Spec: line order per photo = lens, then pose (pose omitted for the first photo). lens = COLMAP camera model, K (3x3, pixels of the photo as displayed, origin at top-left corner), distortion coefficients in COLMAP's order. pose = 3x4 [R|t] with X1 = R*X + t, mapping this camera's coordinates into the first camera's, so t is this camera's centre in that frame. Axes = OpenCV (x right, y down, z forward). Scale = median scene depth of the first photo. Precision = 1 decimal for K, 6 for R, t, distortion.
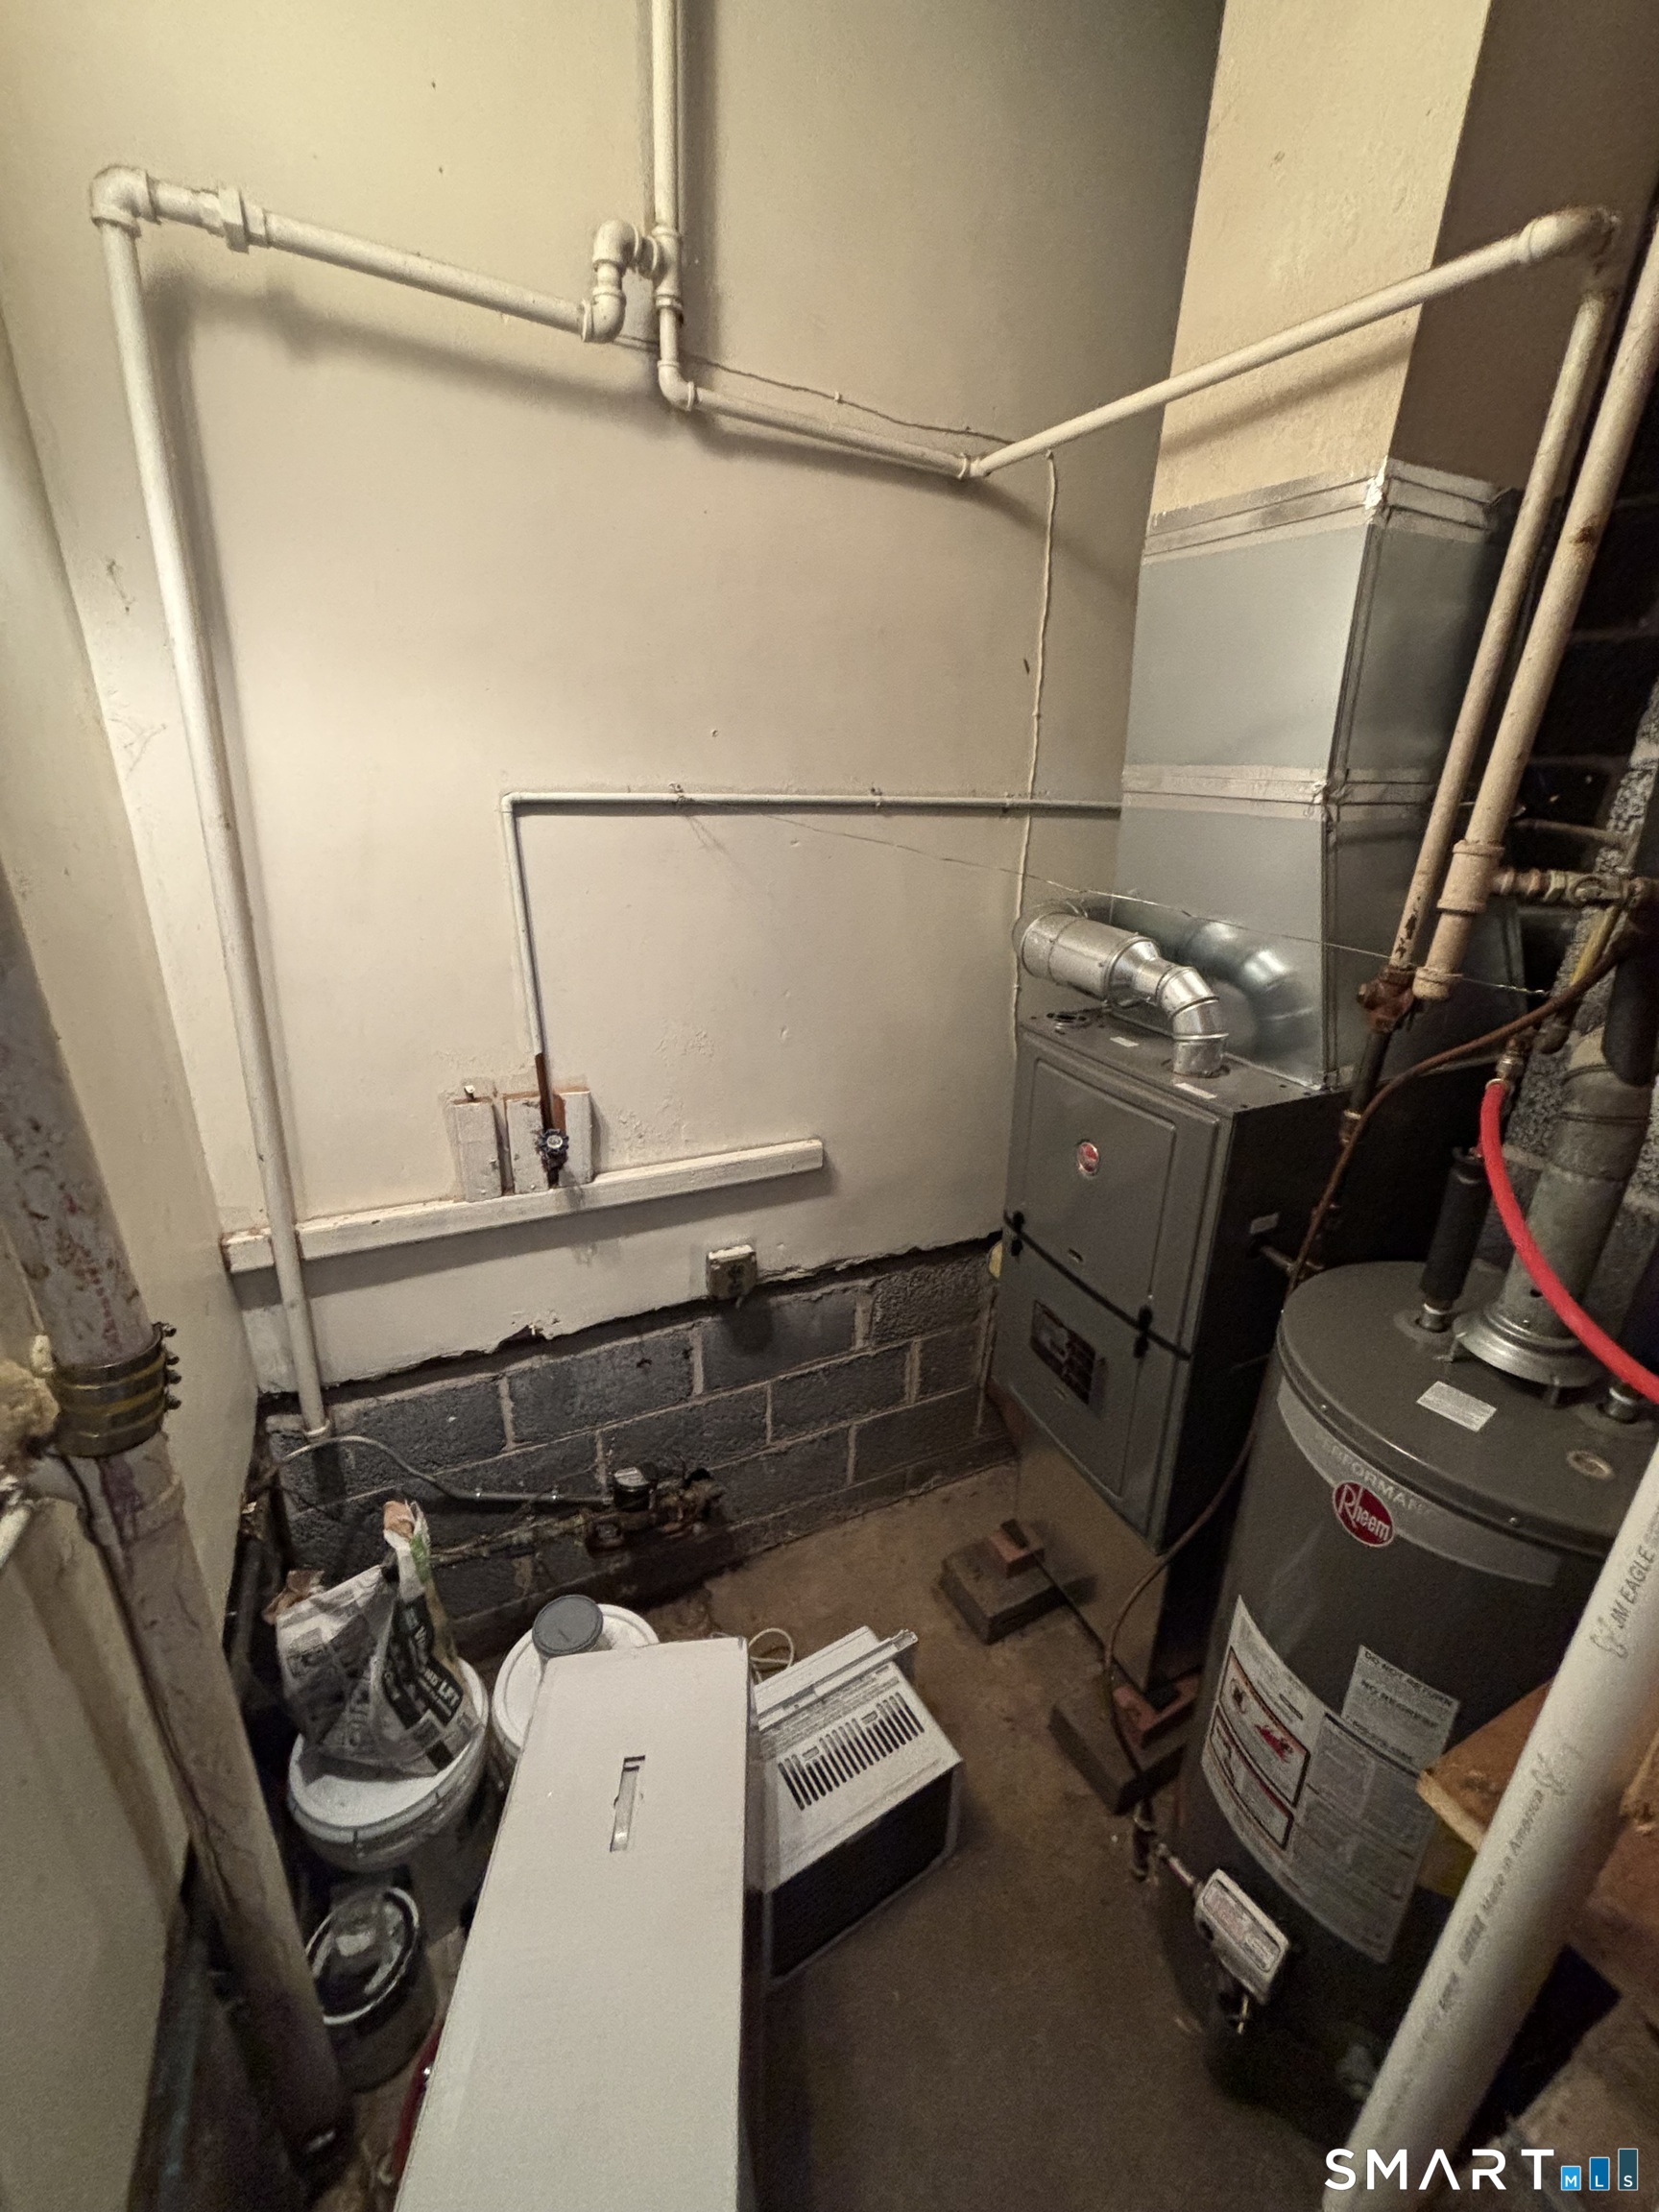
lens RADIAL K [[894.0, 0, 824.4], [0, 894.0, 1091.0], [0, 0, 1]] dist [-0.000876, 0.001275]
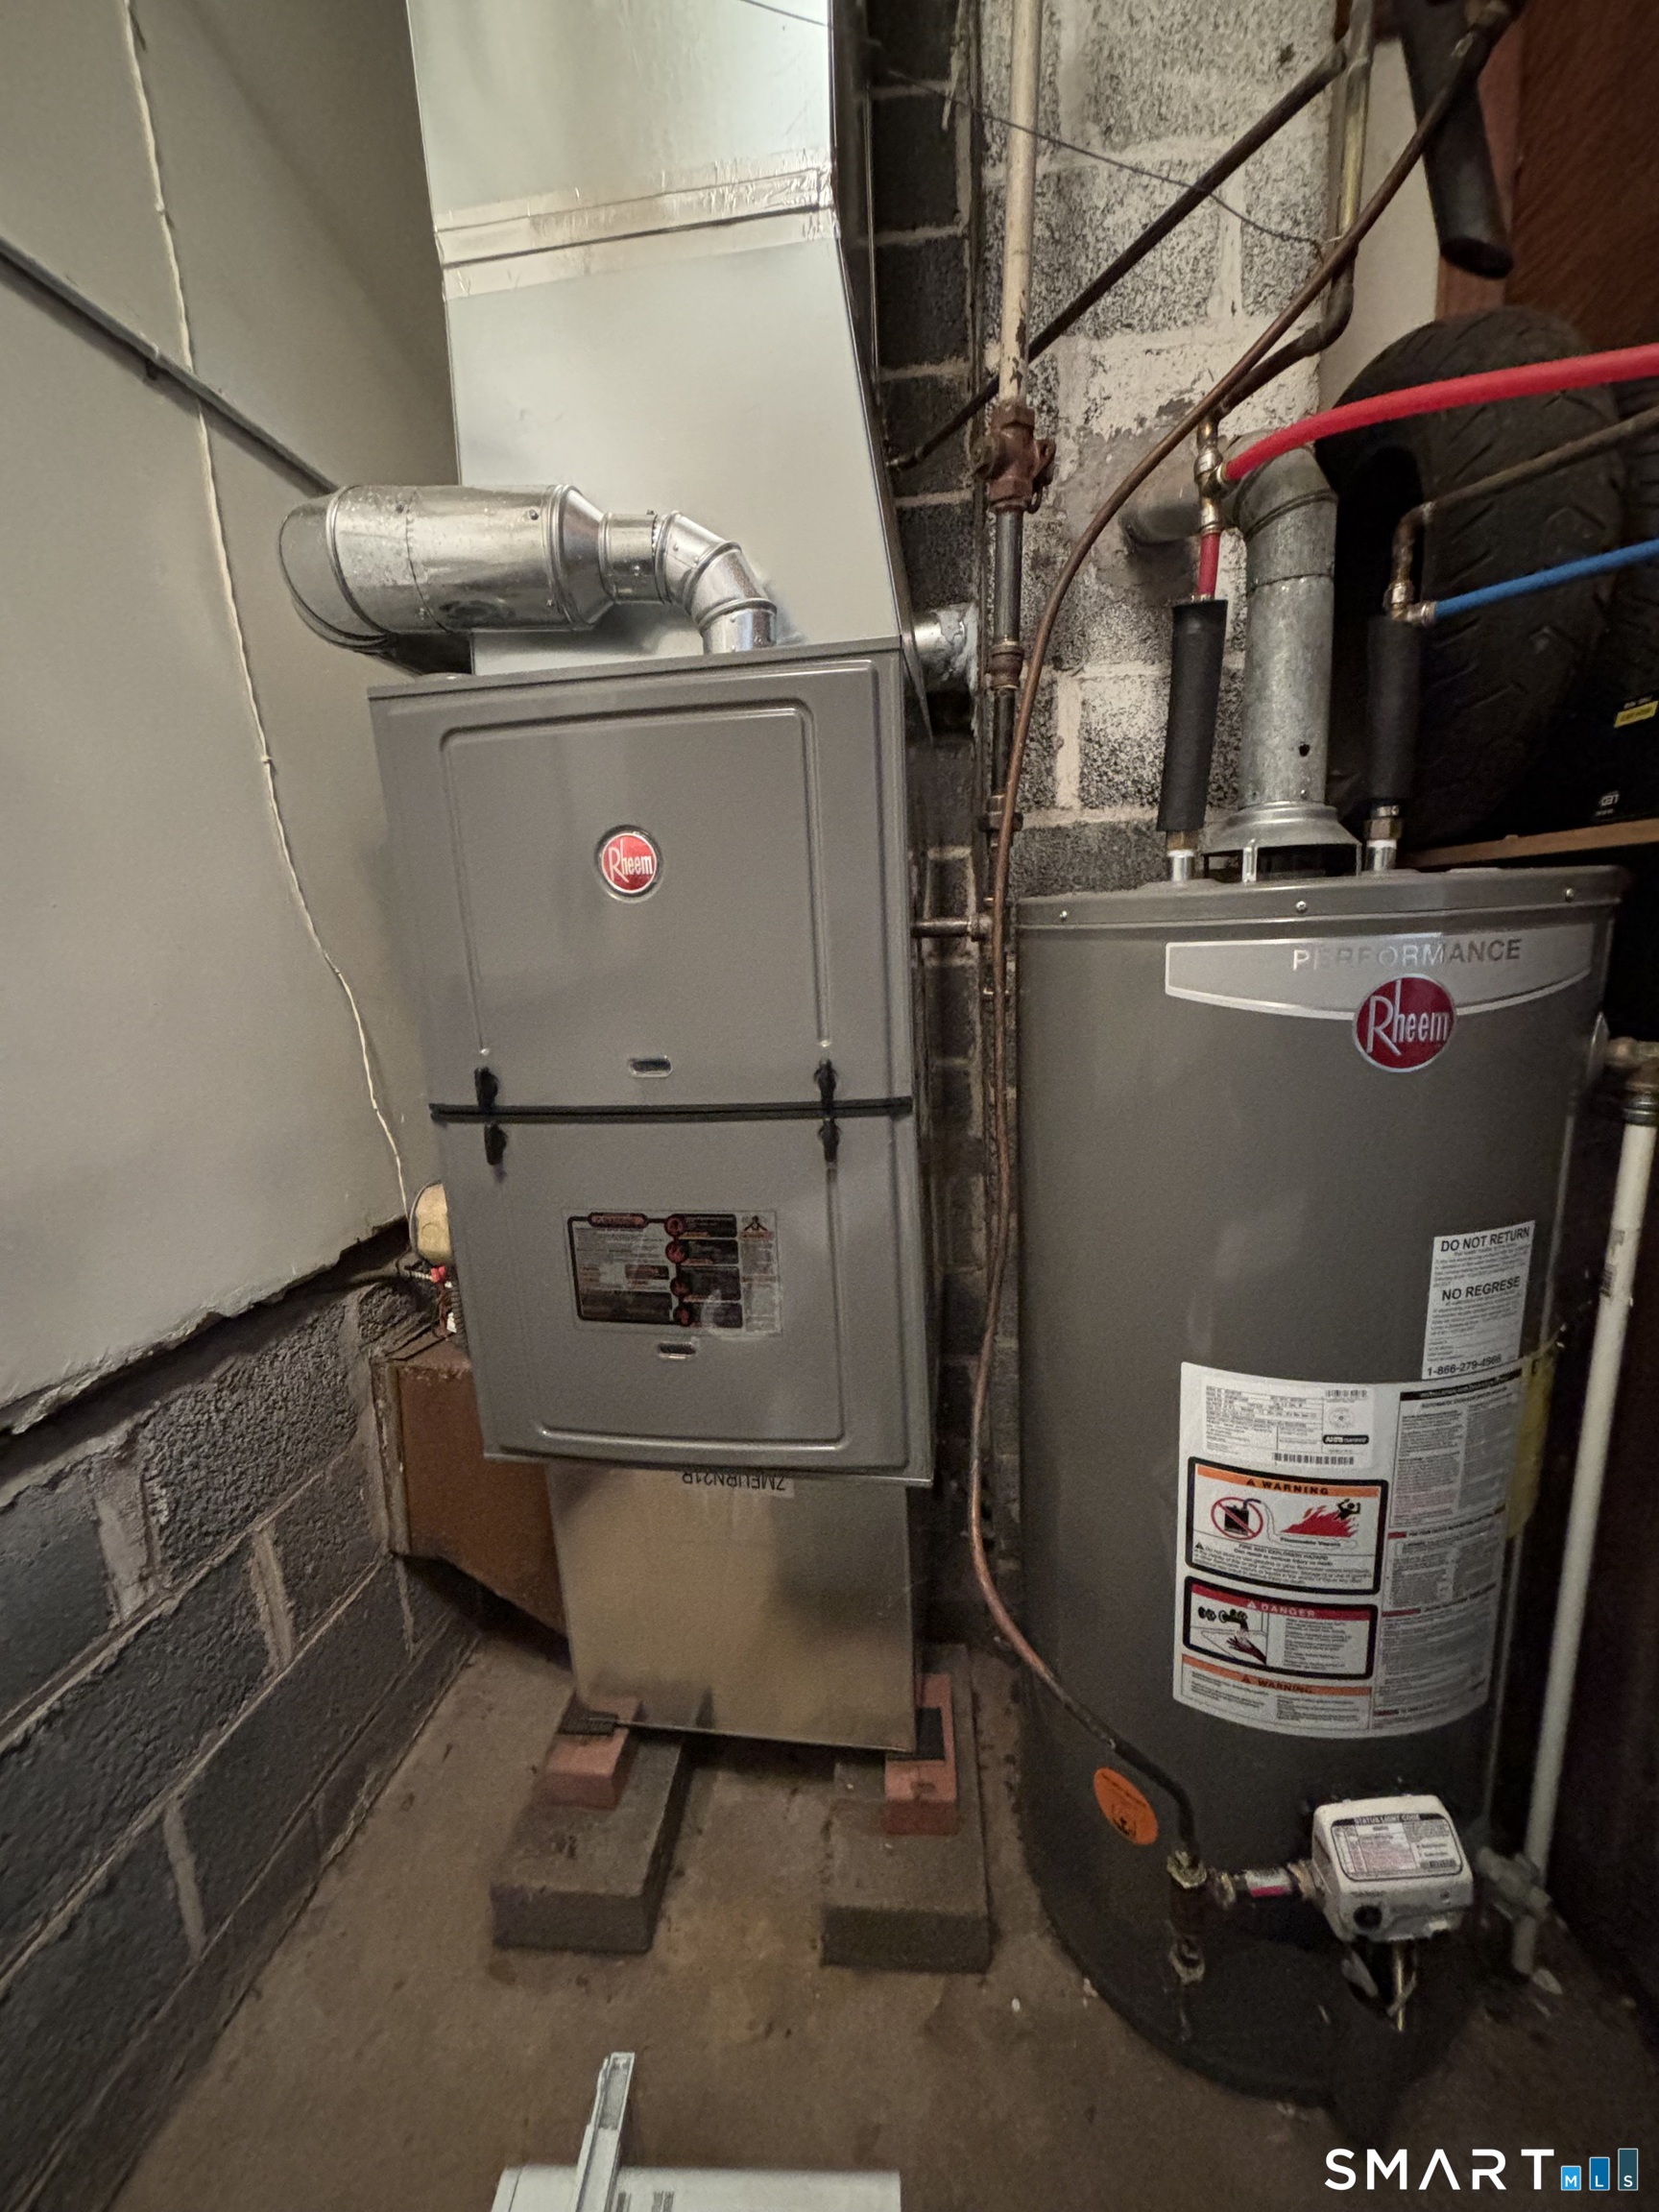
lens RADIAL K [[894.0, 0, 839.0], [0, 894.0, 1094.7], [0, 0, 1]] dist [-0.000876, 0.001275]
pose [[0.542351, -0.206905, 0.814276, -0.076491], [0.344838, 0.938621, 0.008821, 0.178482], [-0.766122, 0.276009, 0.580410, 0.455014]]
